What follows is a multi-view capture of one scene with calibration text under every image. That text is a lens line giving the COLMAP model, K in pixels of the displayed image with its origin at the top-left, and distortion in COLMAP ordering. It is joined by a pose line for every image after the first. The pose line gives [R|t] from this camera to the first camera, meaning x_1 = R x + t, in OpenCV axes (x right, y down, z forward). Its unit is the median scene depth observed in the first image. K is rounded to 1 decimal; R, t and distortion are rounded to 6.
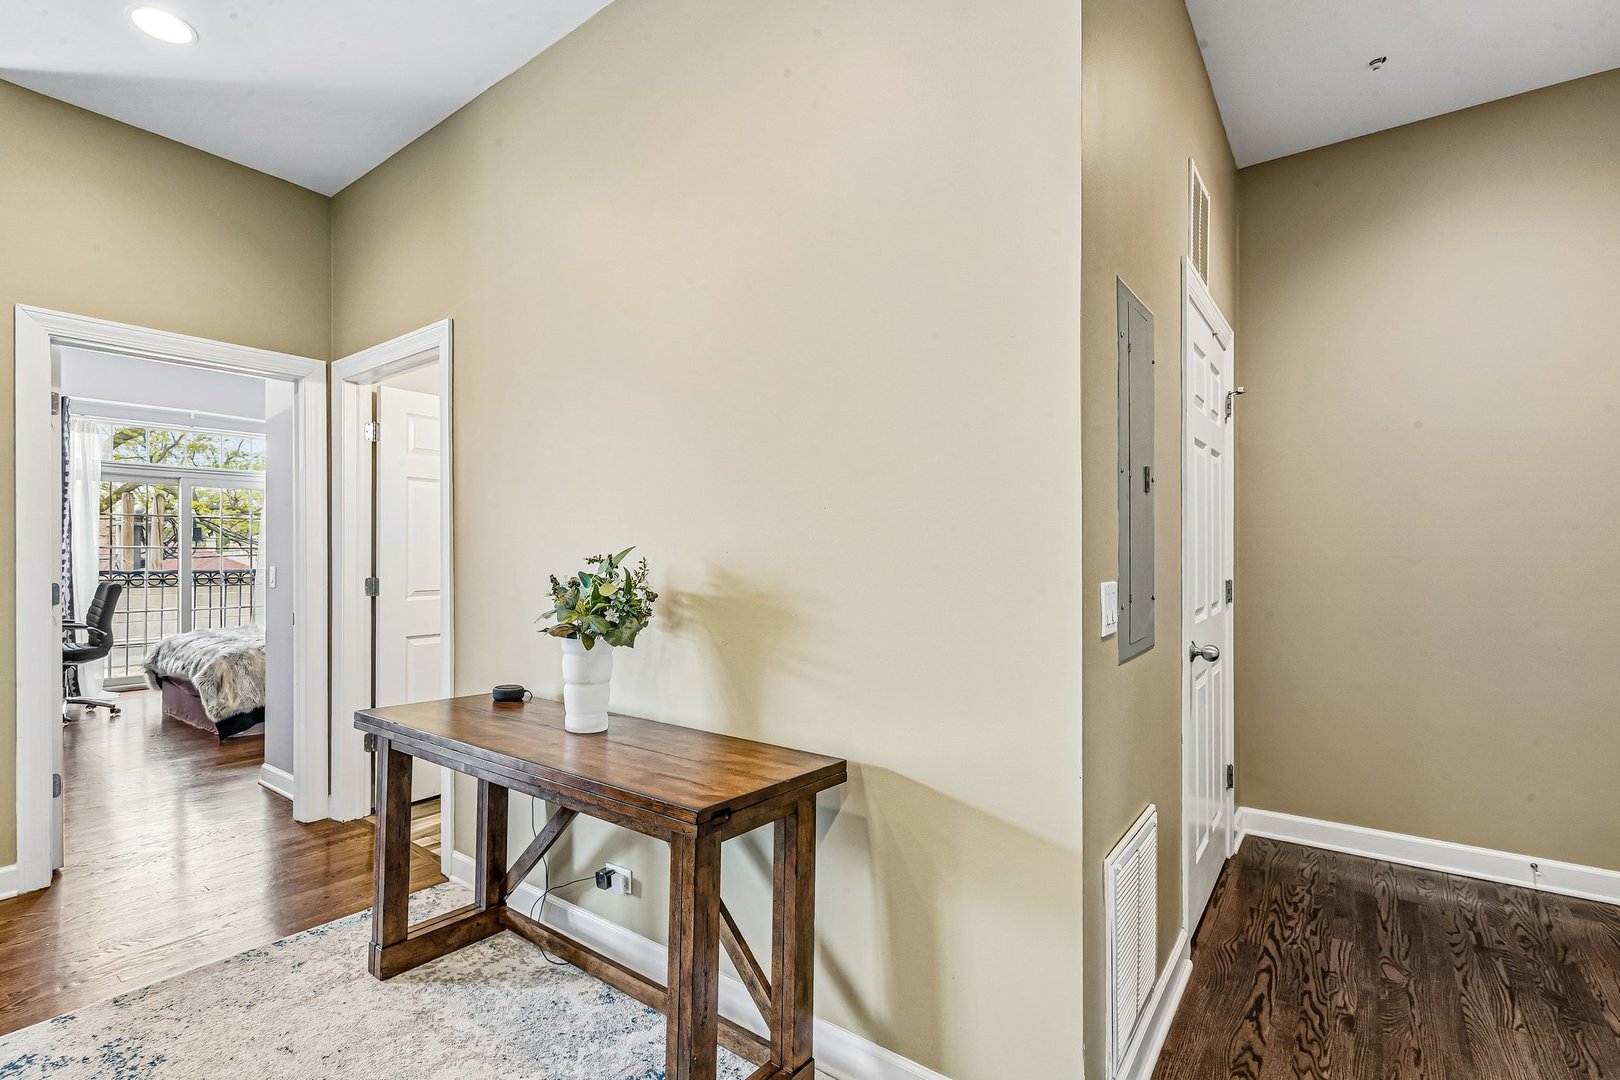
lens RADIAL K [[759.3, 0, 798.6], [0, 759.3, 544.2], [0, 0, 1]] dist [-0.028792, -0.001846]
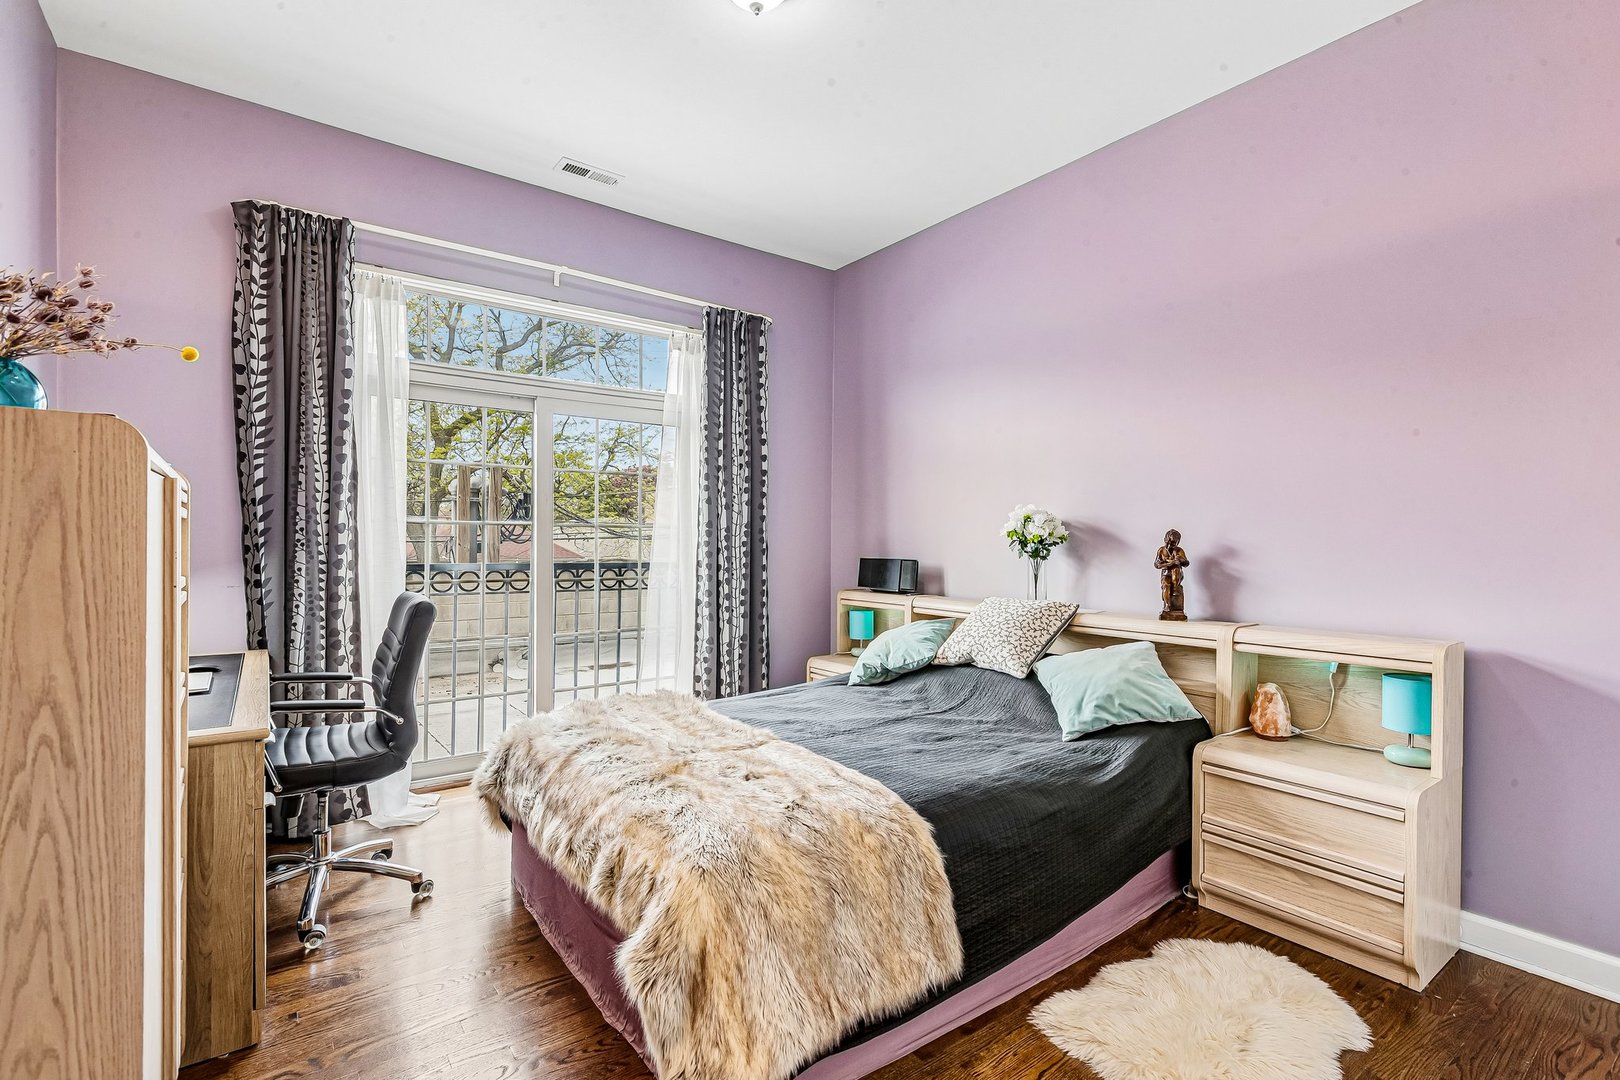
lens RADIAL K [[759.3, 0, 819.2], [0, 759.3, 540.0], [0, 0, 1]] dist [-0.028792, -0.001846]
pose [[0.954644, 0.011065, -0.297544, -0.560707], [-0.007812, 0.999896, 0.012119, 0.009719], [0.297647, -0.009245, 0.954631, 0.637305]]
